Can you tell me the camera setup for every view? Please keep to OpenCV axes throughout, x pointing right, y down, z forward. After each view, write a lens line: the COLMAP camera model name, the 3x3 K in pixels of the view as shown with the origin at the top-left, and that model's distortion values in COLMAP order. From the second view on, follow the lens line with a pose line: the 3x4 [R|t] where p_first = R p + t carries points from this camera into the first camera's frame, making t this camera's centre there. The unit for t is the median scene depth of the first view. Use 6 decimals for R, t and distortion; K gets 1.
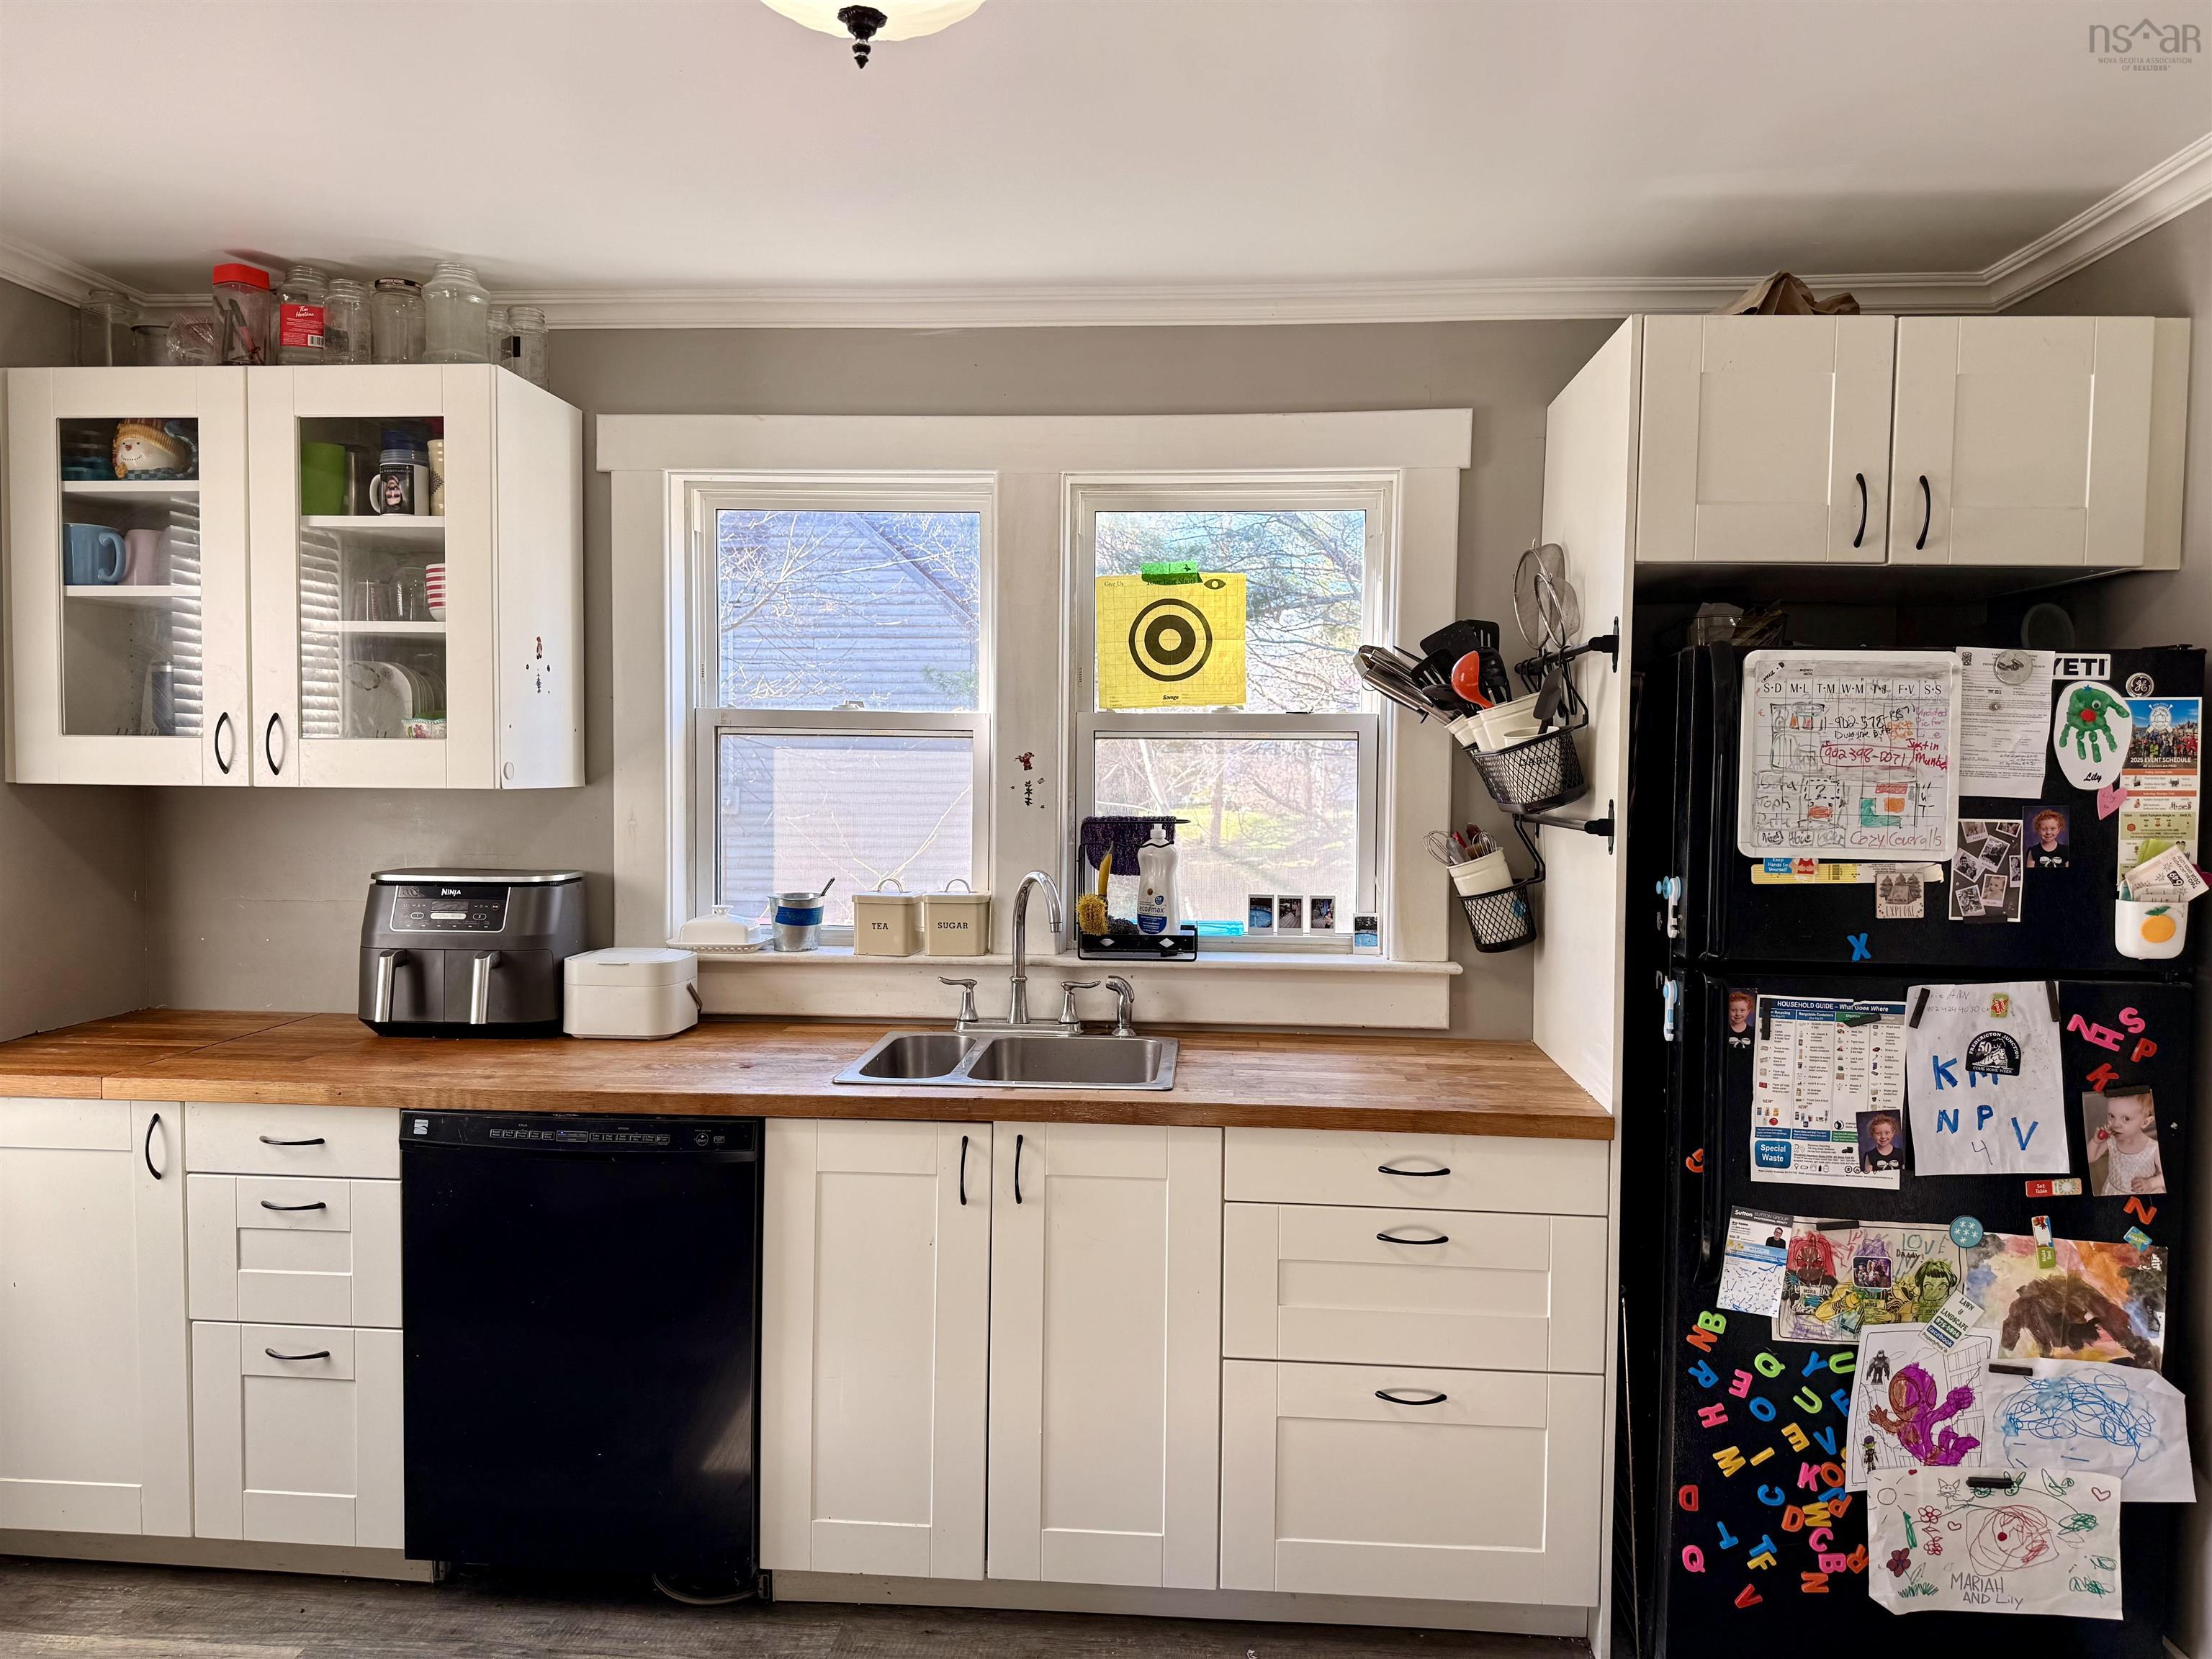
lens RADIAL K [[1517.5, 0, 1101.2], [0, 1517.5, 817.6], [0, 0, 1]] dist [0.042622, -0.056596]
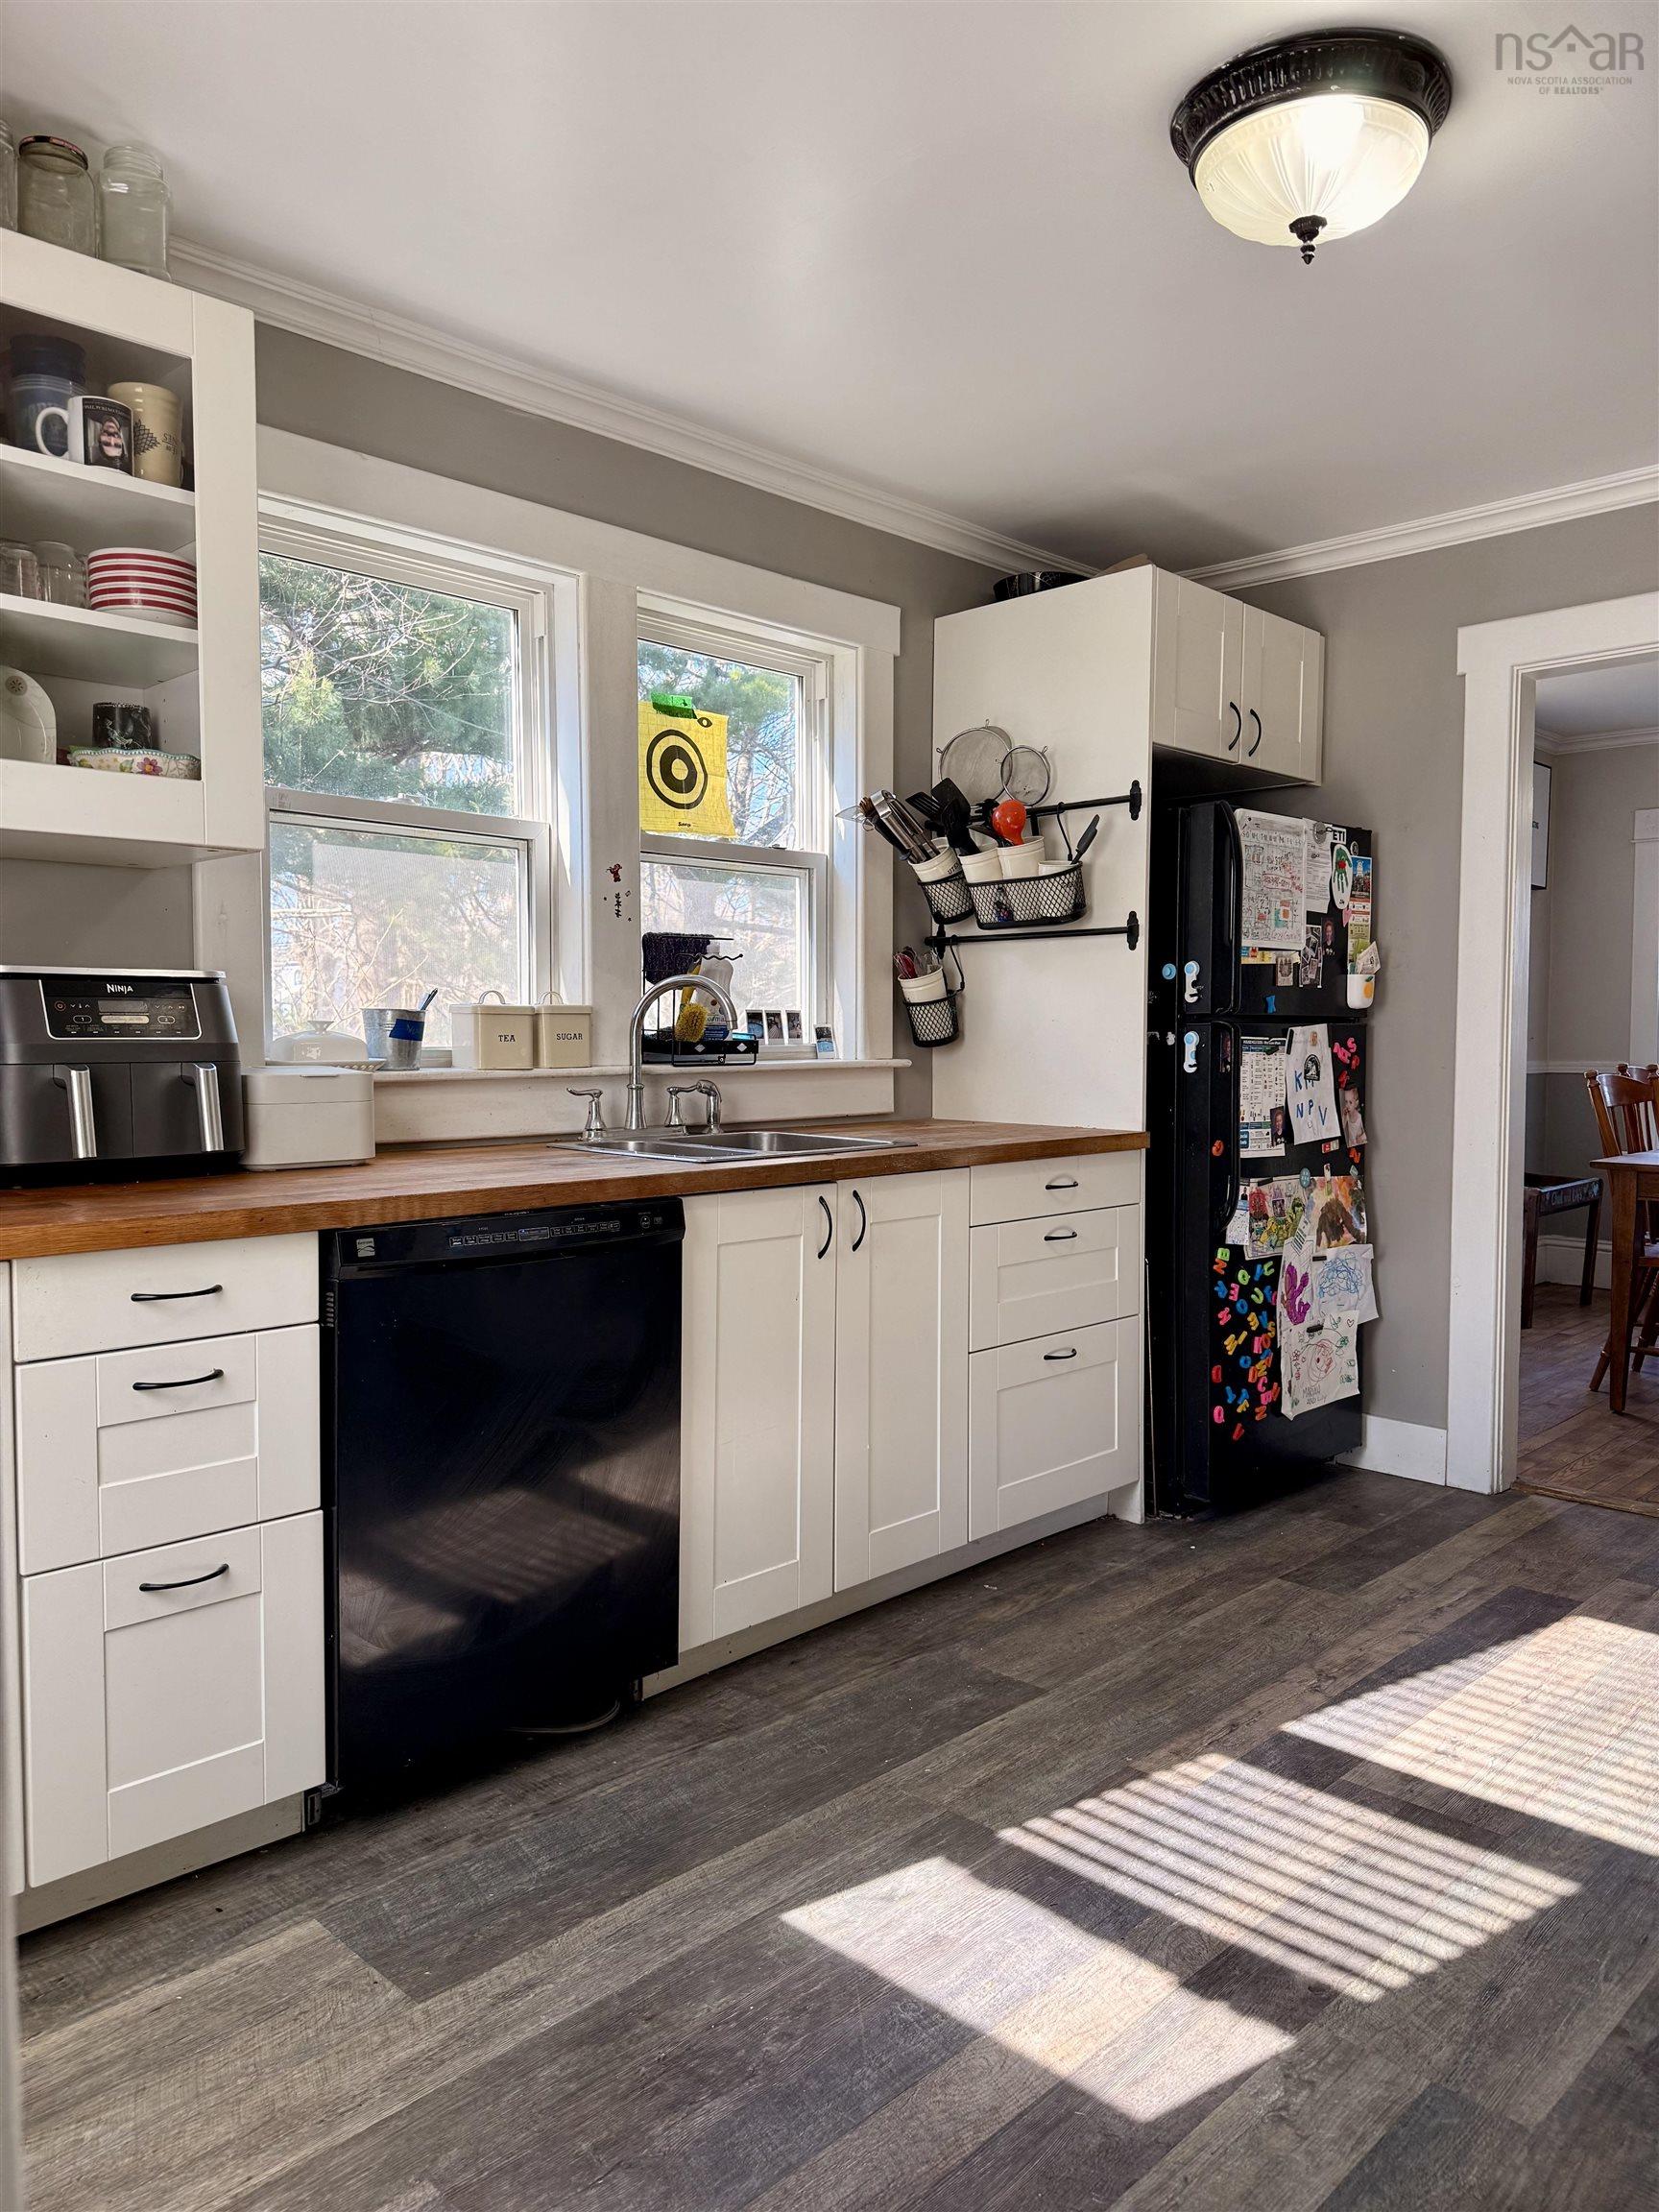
lens RADIAL K [[1565.9, 0, 848.0], [0, 1565.9, 1105.5], [0, 0, 1]] dist [0.051261, -0.058705]
pose [[0.641567, -0.047463, 0.765597, -0.861635], [0.034760, 0.998857, 0.032795, 0.100758], [-0.766279, 0.005572, 0.642484, 0.242812]]
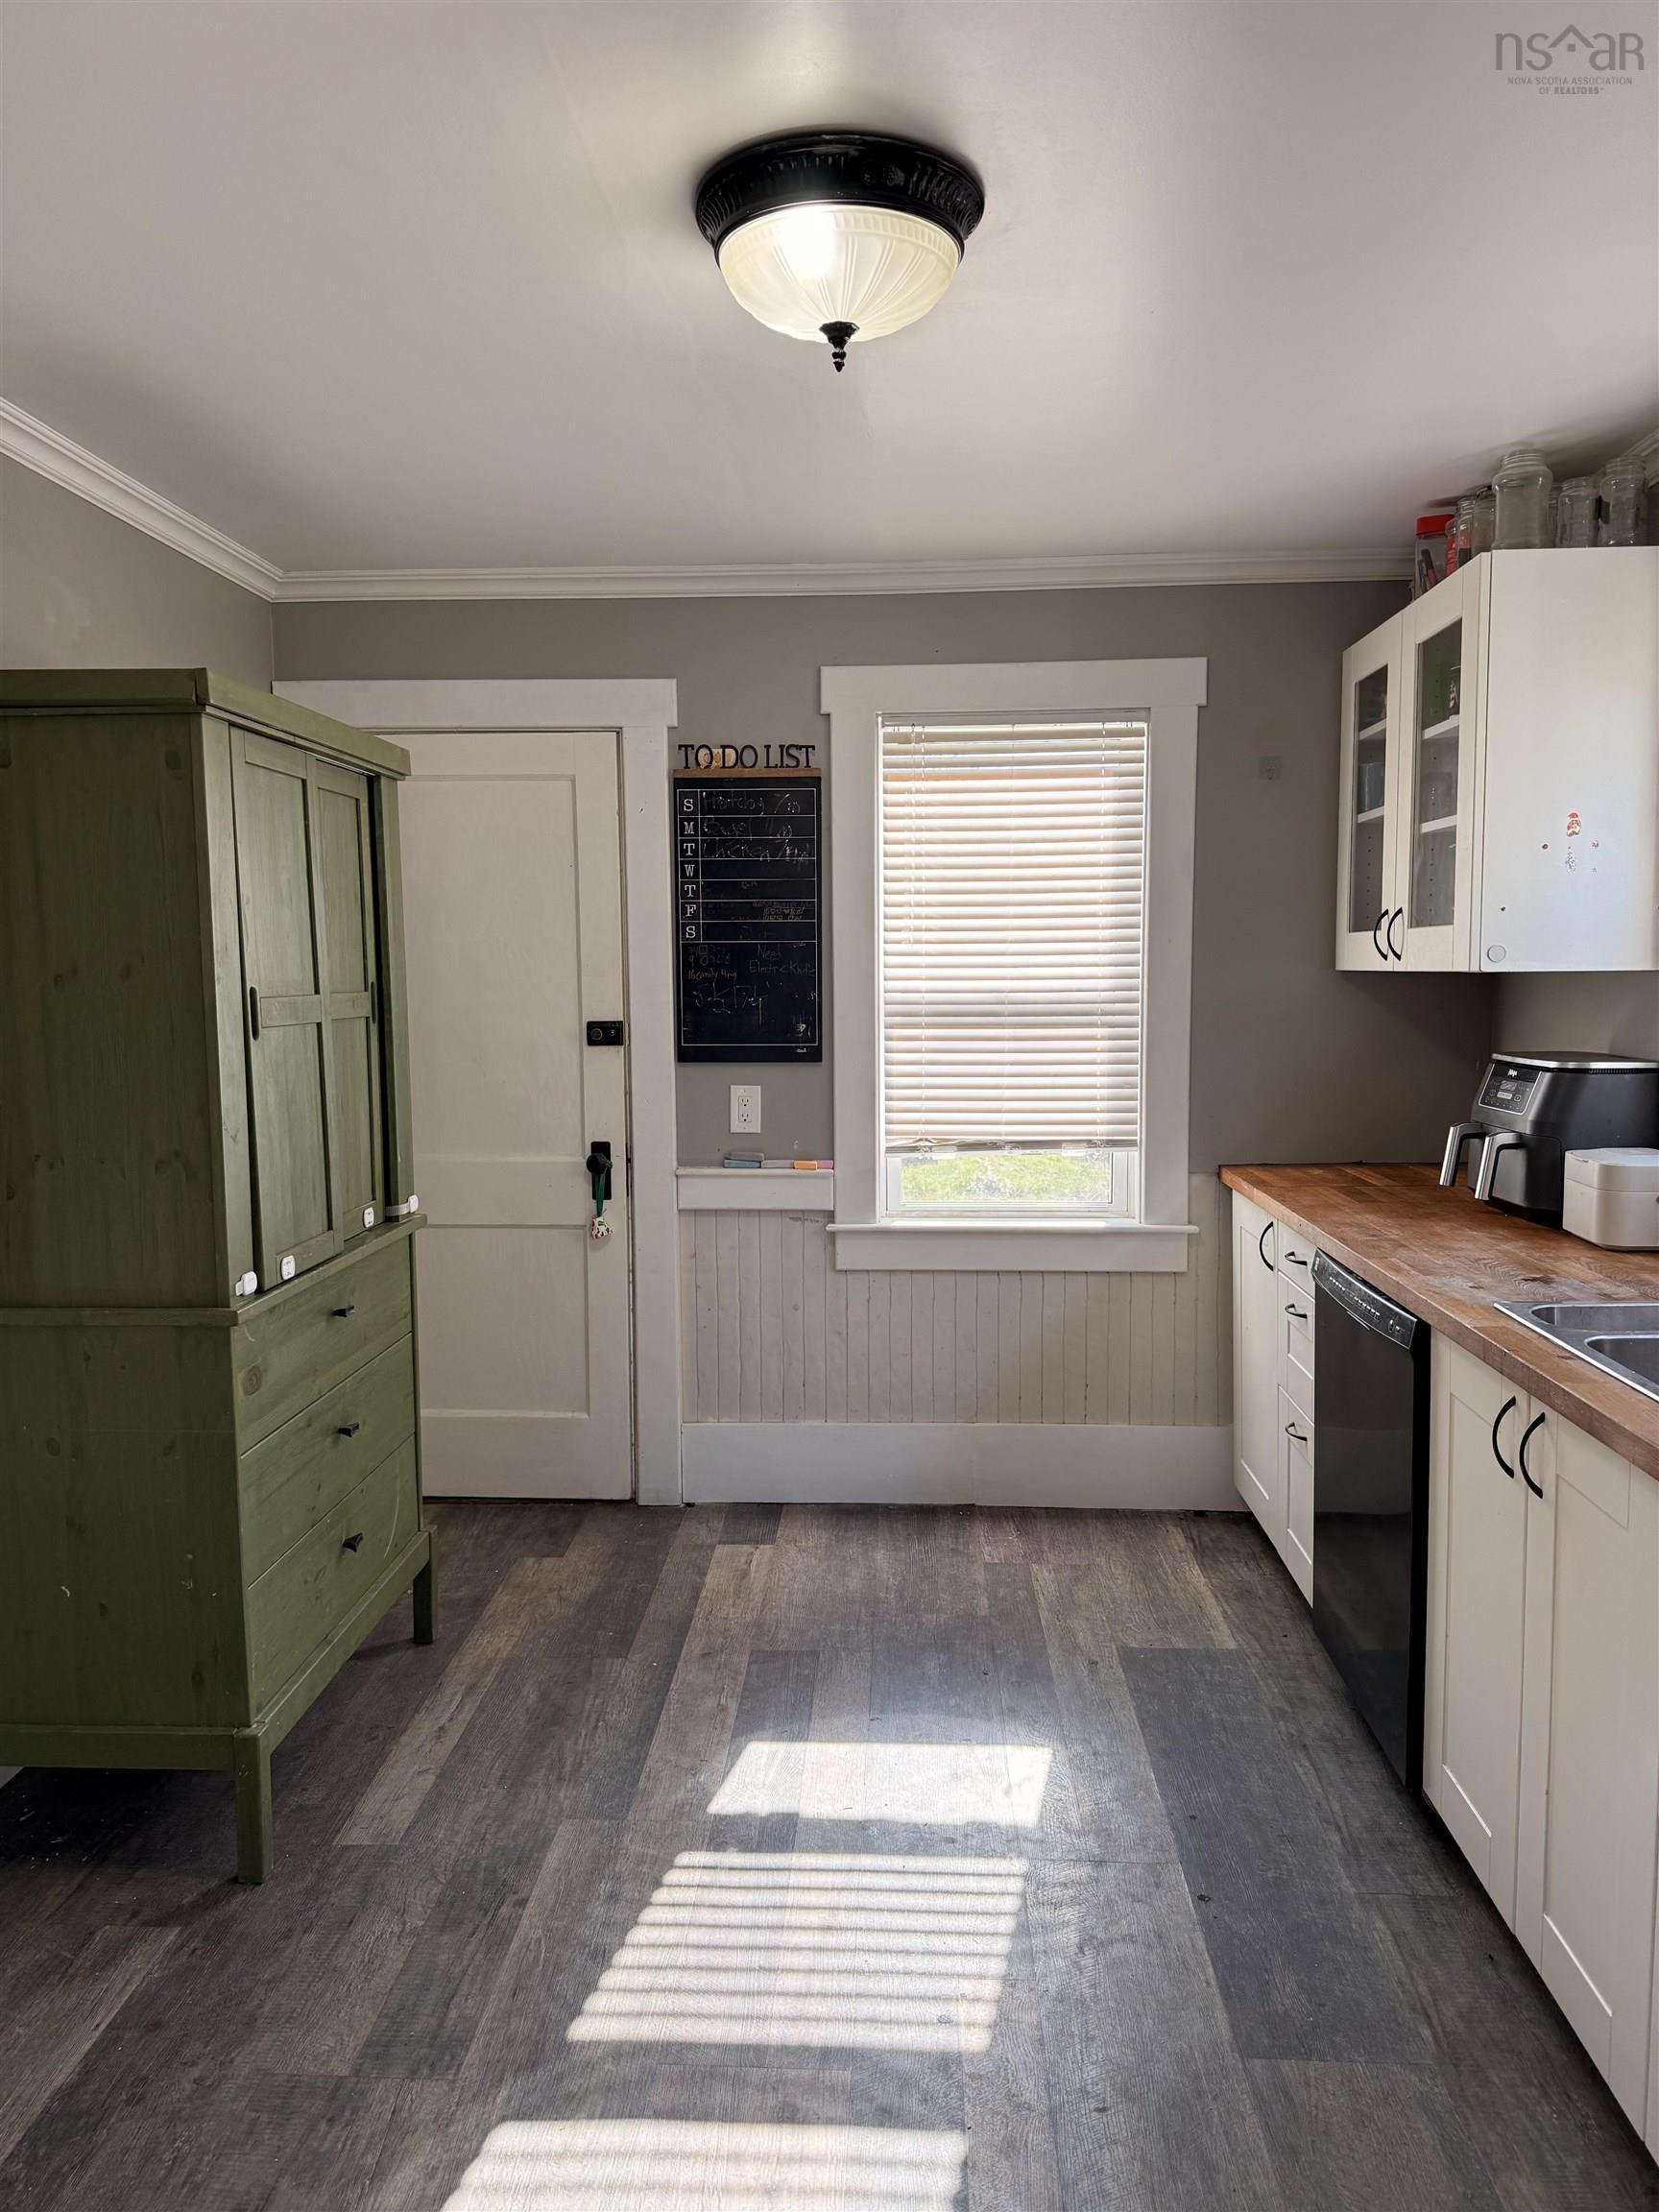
lens RADIAL K [[1531.2, 0, 829.5], [0, 1531.2, 1106.0], [0, 0, 1]] dist [0.106819, -0.164443]
pose [[0.011797, 0.071528, -0.997369, 0.668190], [-0.027734, 0.997078, 0.071179, 0.009944], [0.999546, 0.026822, 0.013746, 0.573281]]
